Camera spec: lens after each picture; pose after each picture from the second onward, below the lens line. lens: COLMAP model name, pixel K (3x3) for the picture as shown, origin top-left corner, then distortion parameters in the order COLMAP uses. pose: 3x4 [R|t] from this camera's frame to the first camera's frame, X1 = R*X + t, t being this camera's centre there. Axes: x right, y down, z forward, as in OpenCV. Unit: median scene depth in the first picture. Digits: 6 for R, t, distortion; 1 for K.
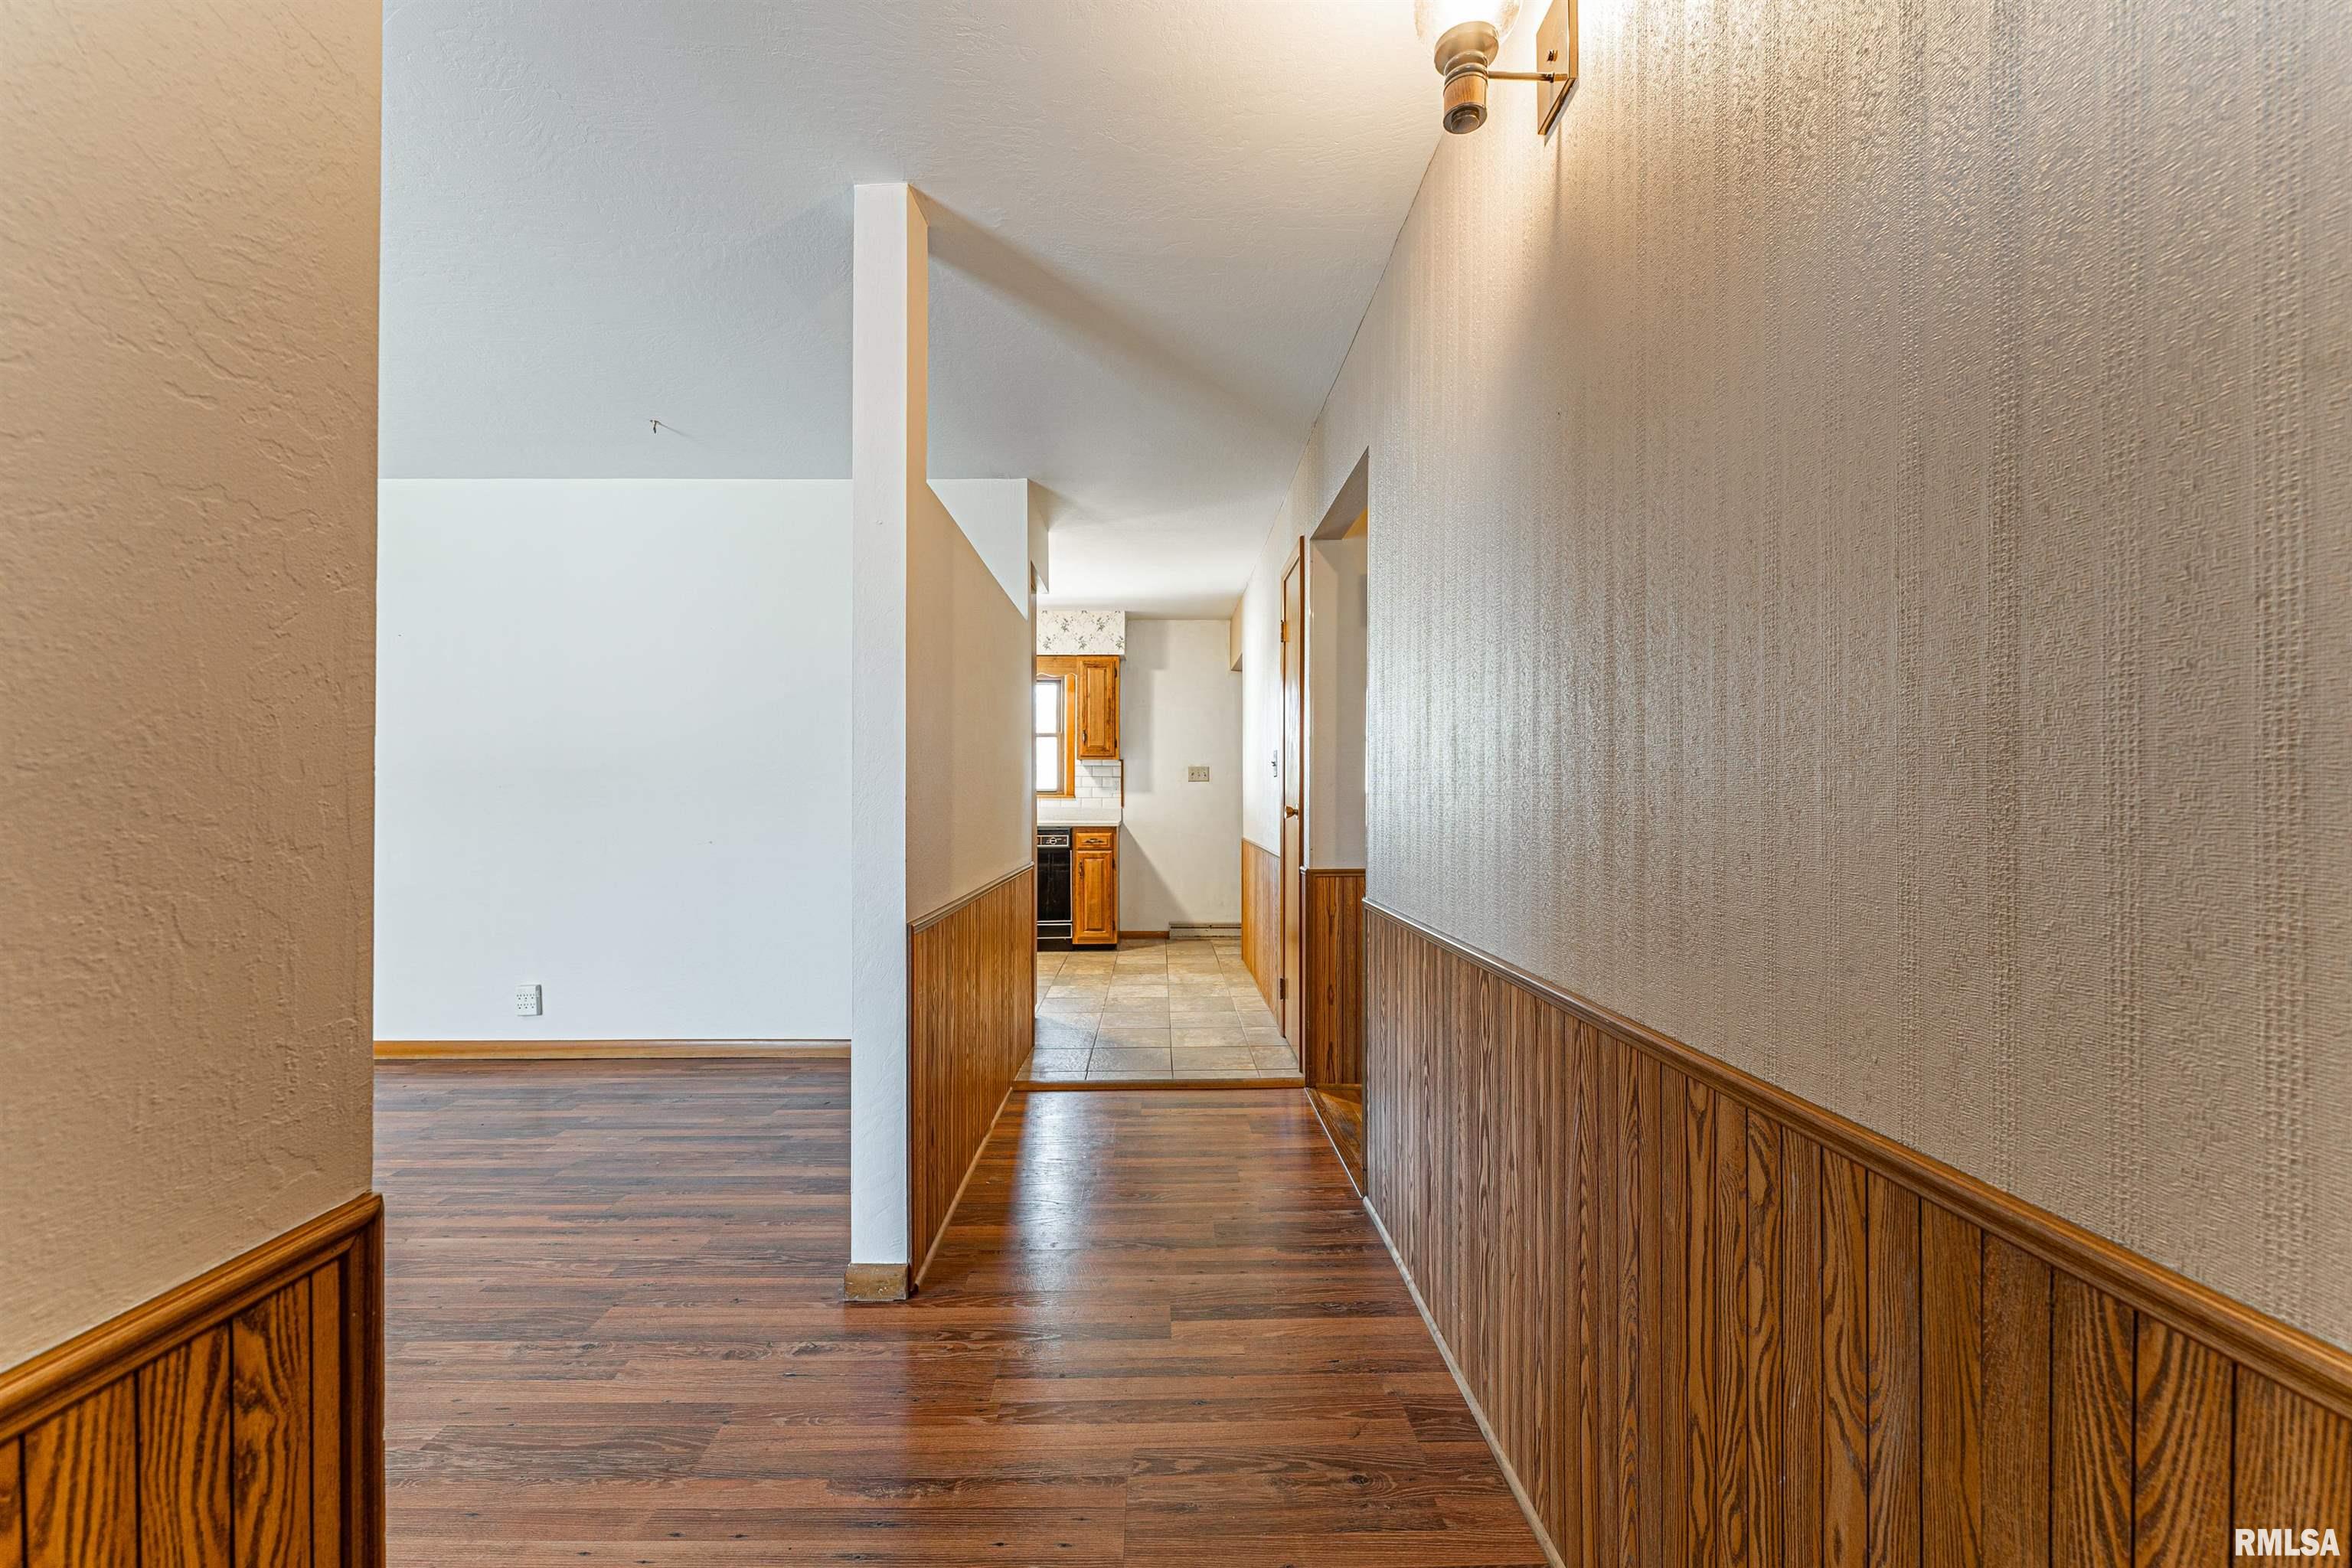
lens RADIAL K [[939.9, 0, 1174.8], [0, 939.9, 789.7], [0, 0, 1]] dist [-0.001224, 0.000963]
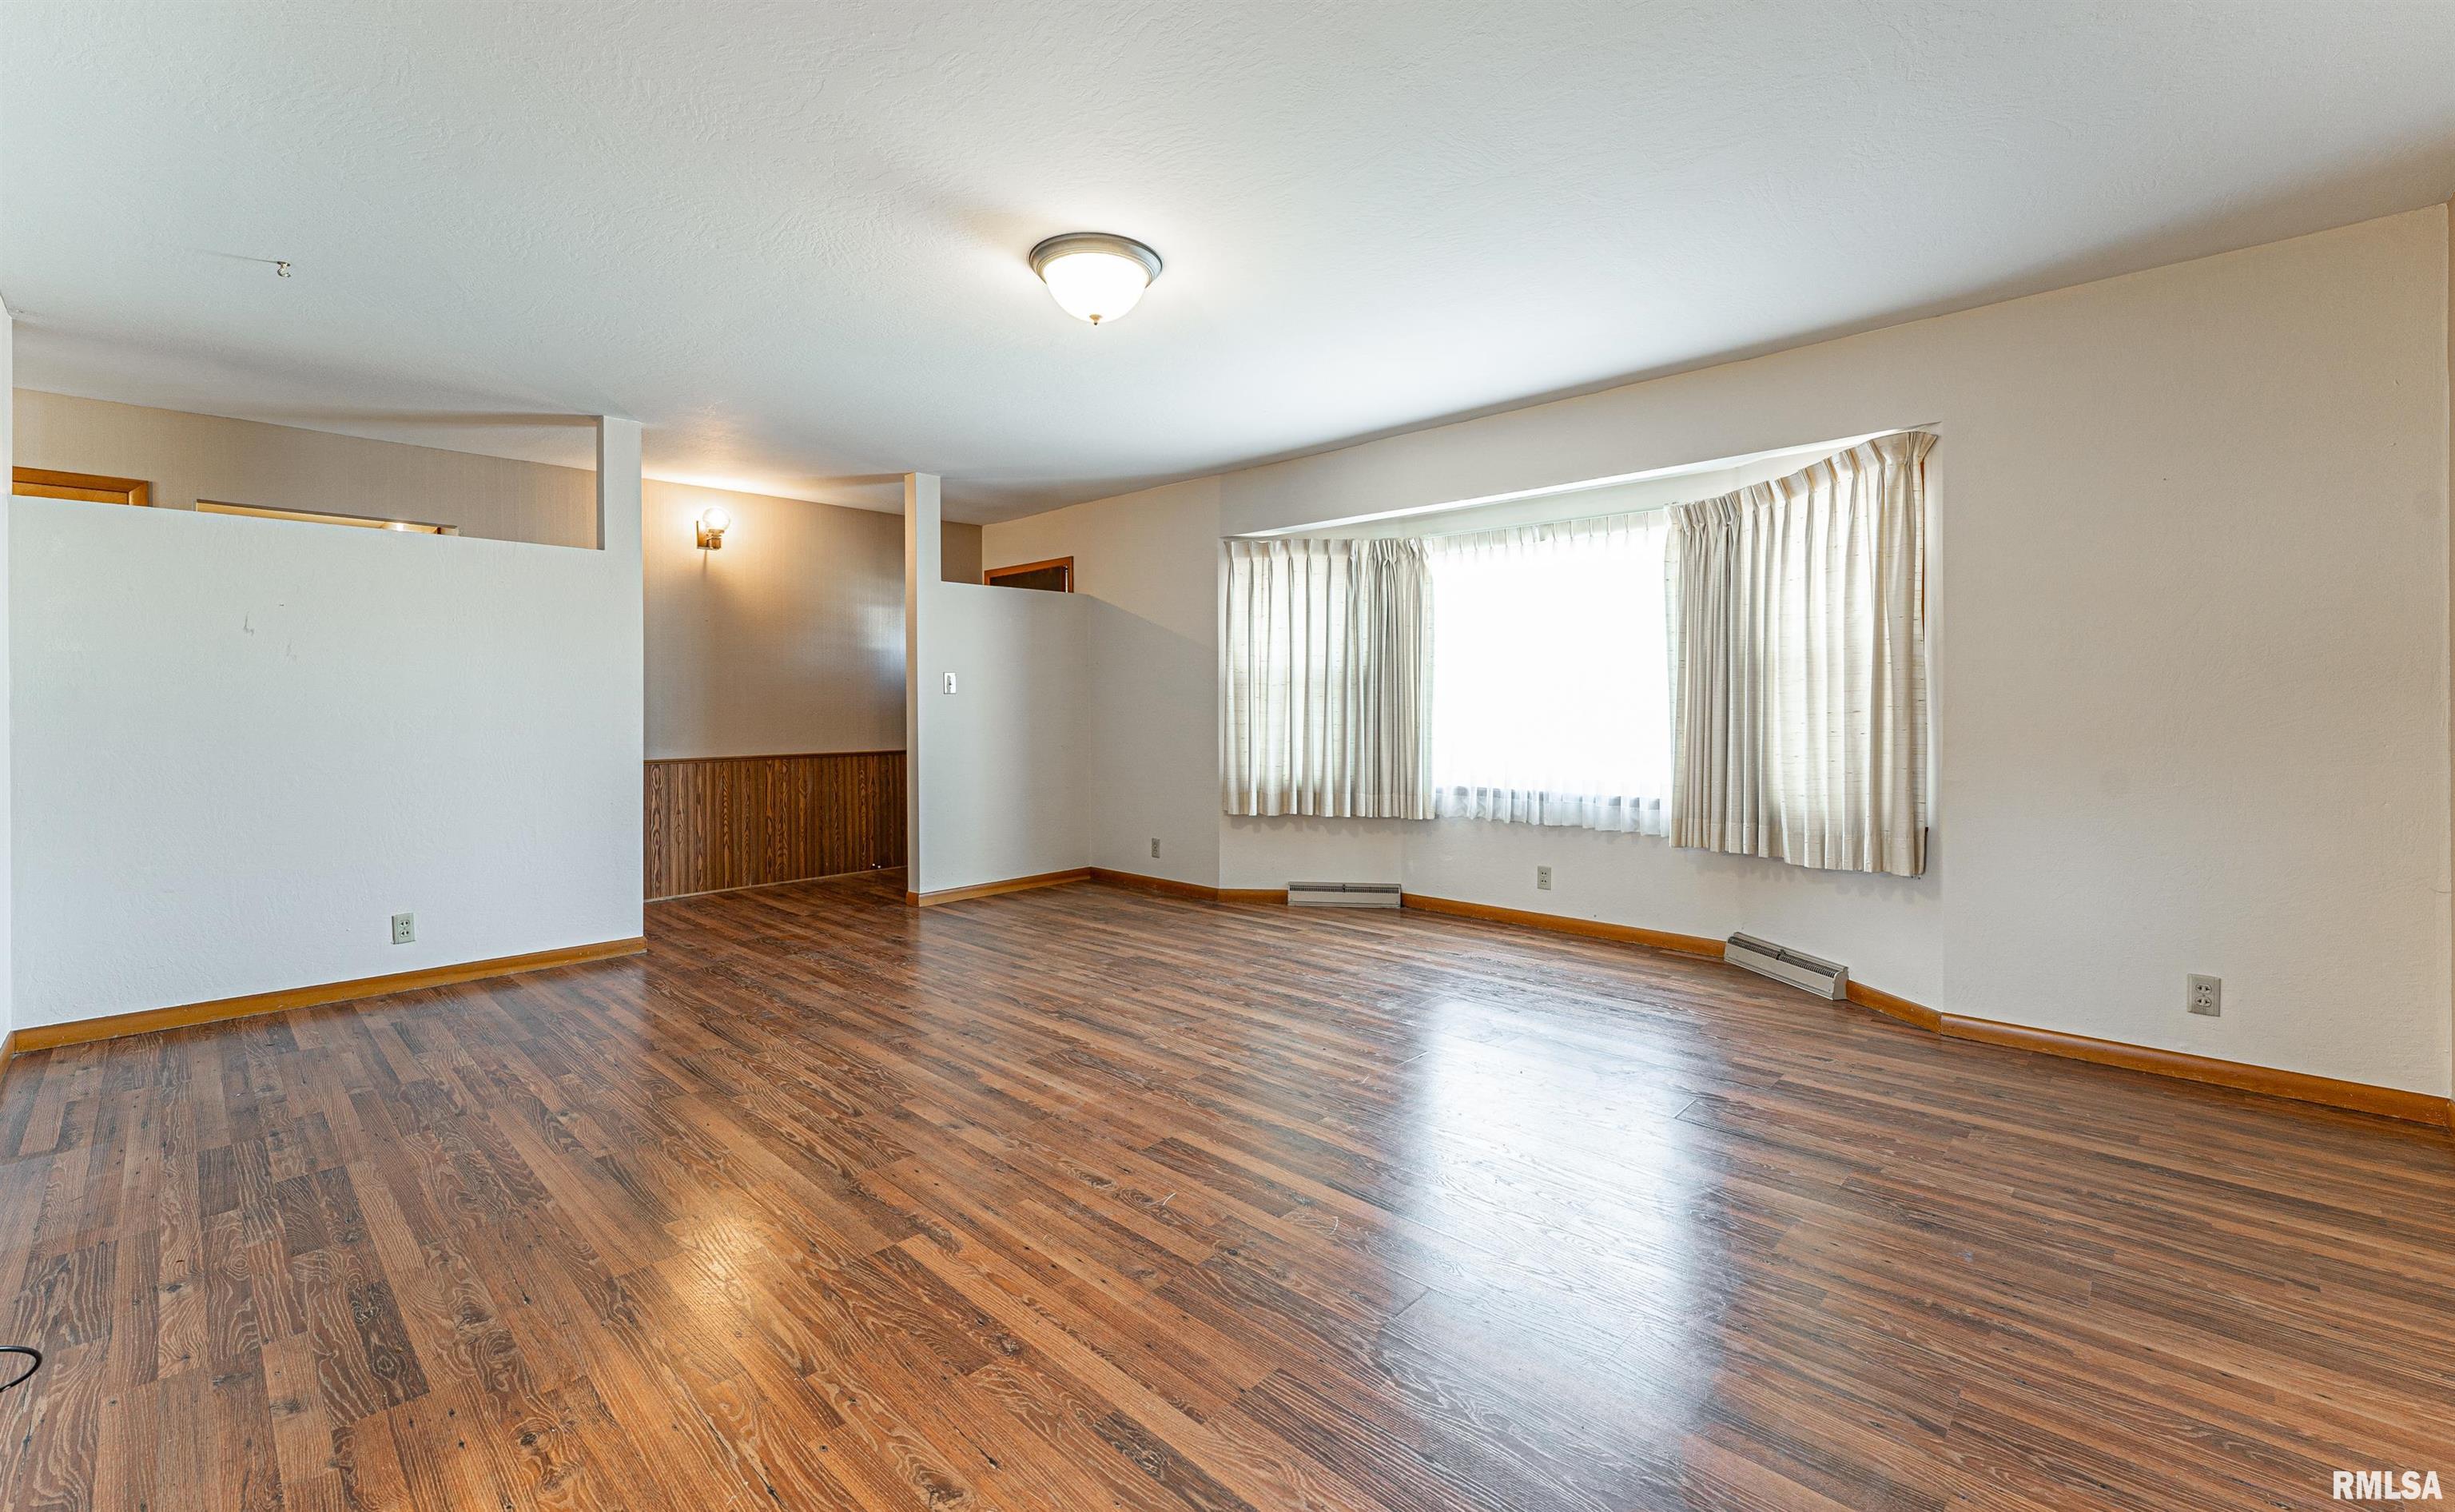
lens RADIAL K [[1020.7, 0, 1217.9], [0, 1020.7, 709.6], [0, 0, 1]] dist [-0.000297, 0.000097]
pose [[-0.713464, -0.007382, 0.700653, -0.867766], [-0.003779, 0.999971, 0.006687, -0.002545], [-0.700681, 0.002123, -0.713471, 0.528215]]
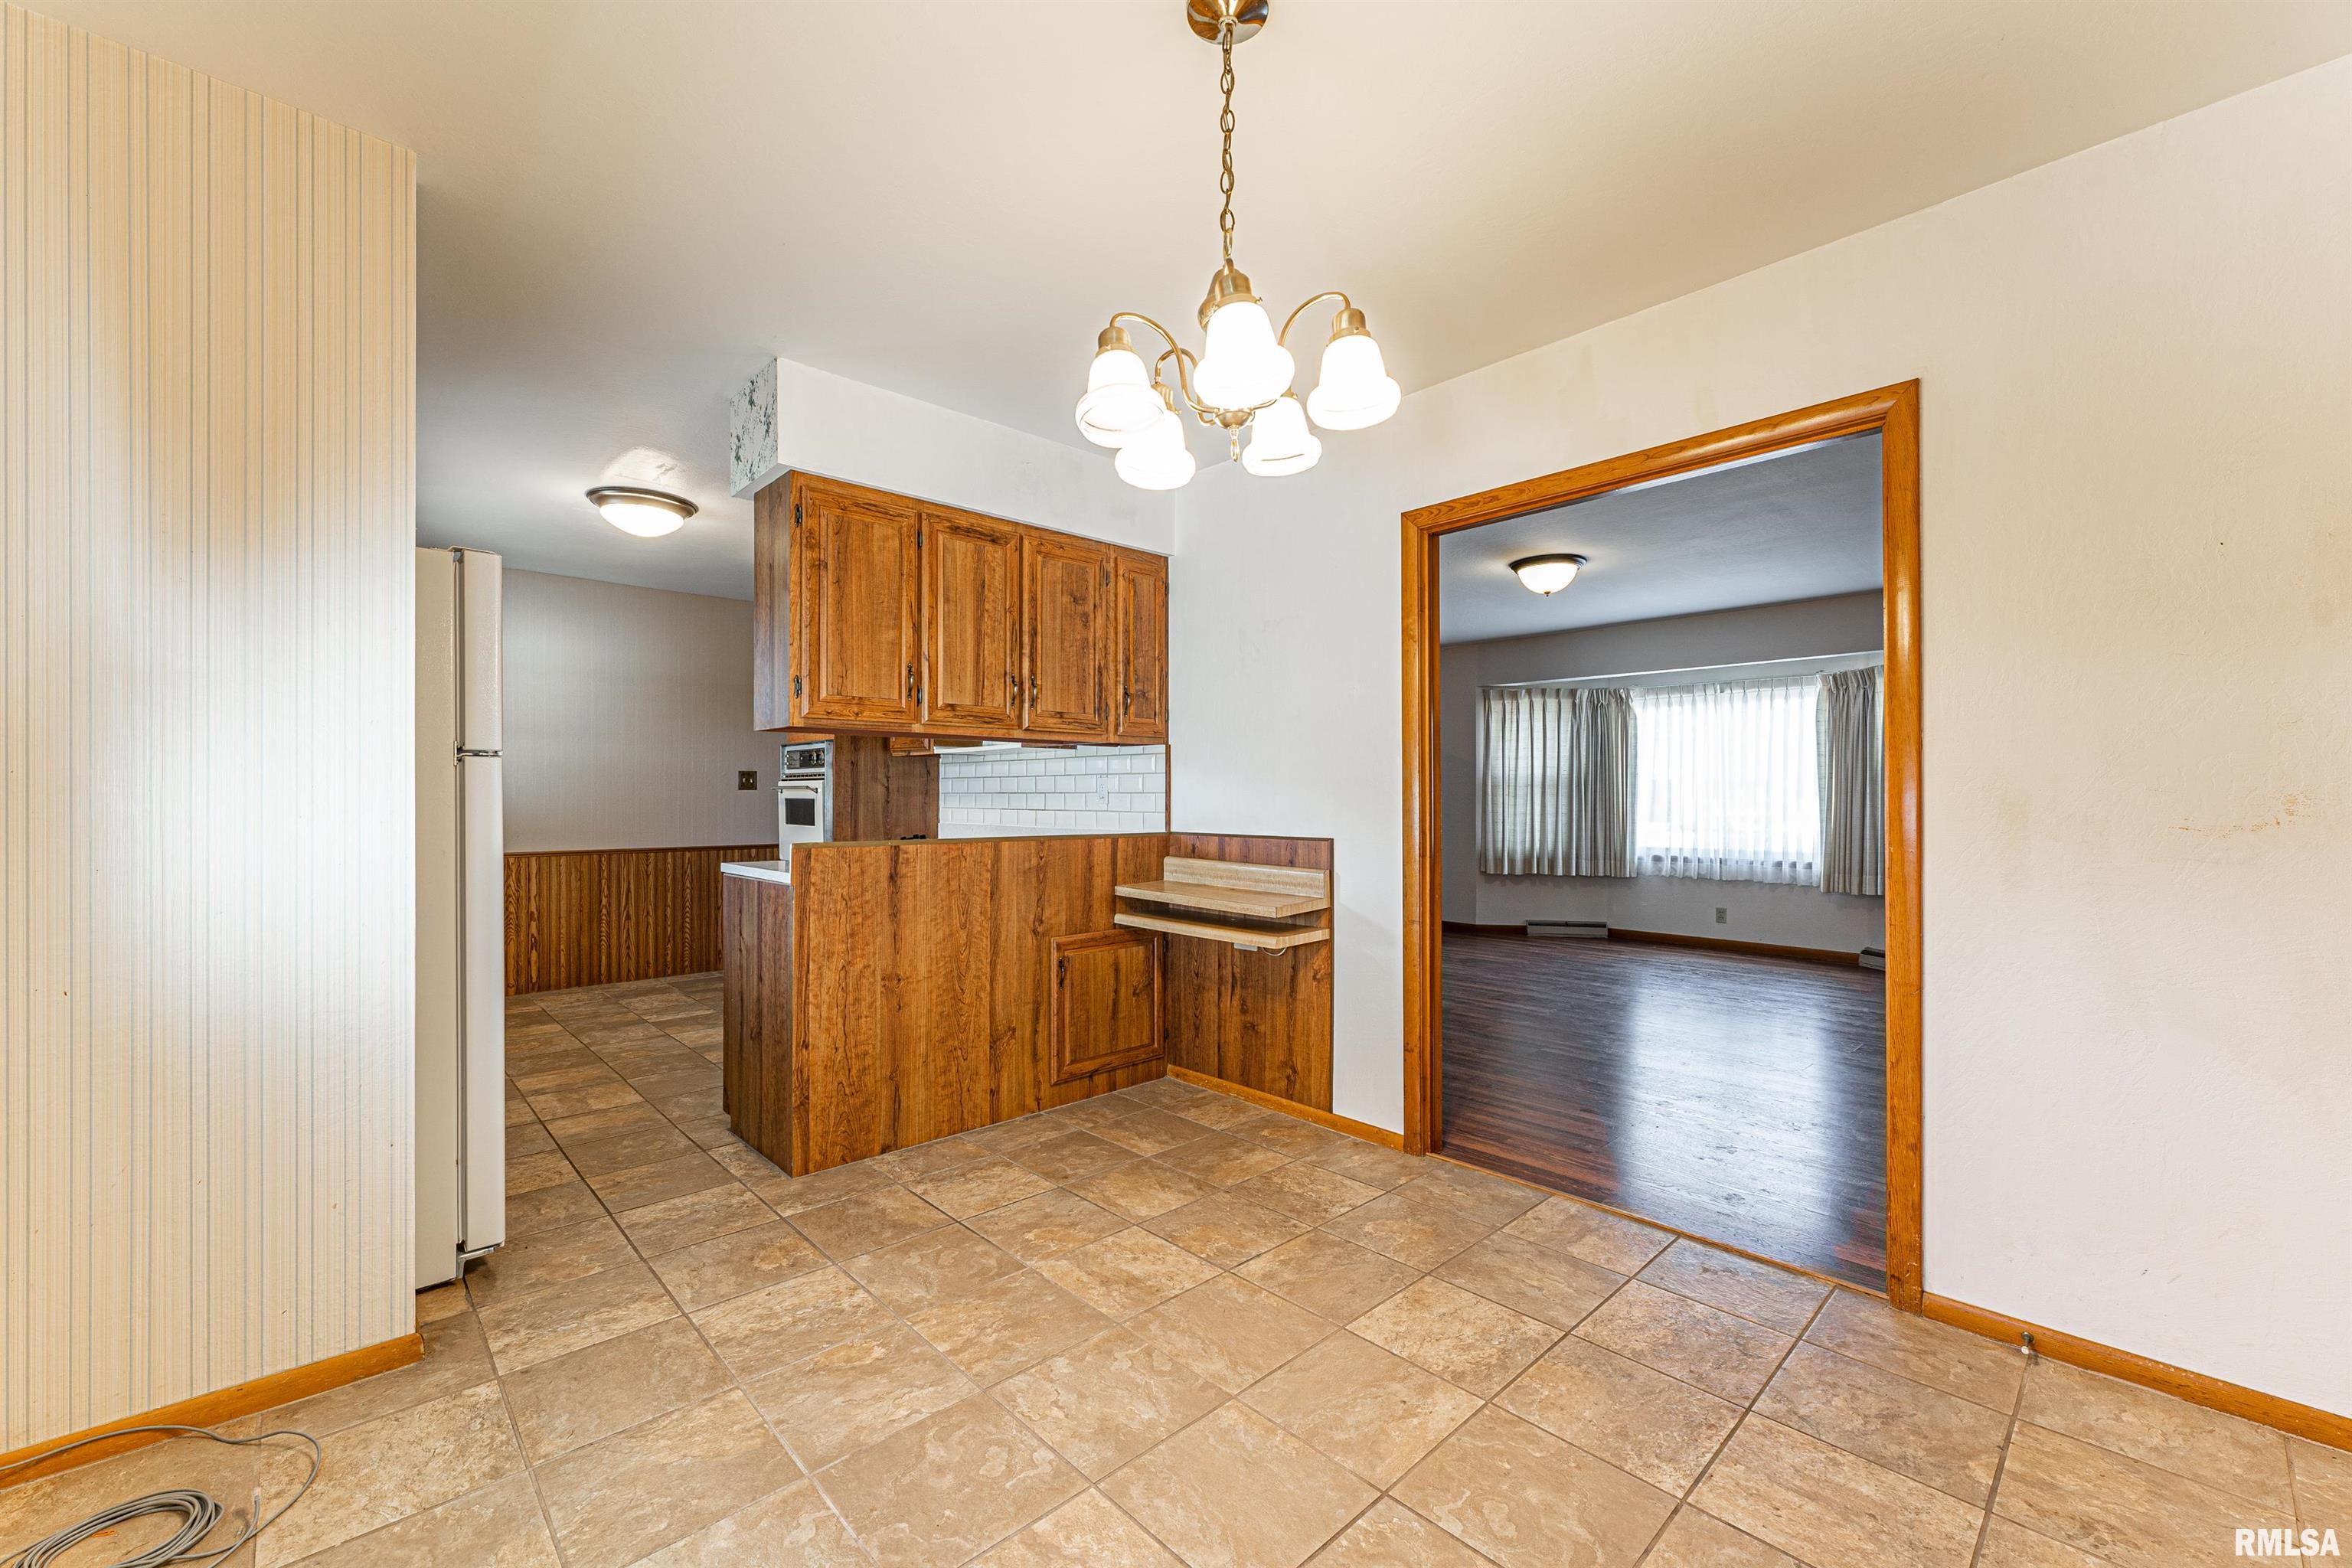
lens RADIAL K [[939.9, 0, 1165.4], [0, 939.9, 792.3], [0, 0, 1]] dist [-0.001224, 0.000963]
pose [[-0.668042, -0.002151, 0.744120, -0.877502], [-0.006724, 0.999972, -0.003146, -0.003869], [-0.744093, -0.007105, -0.668038, 0.977042]]
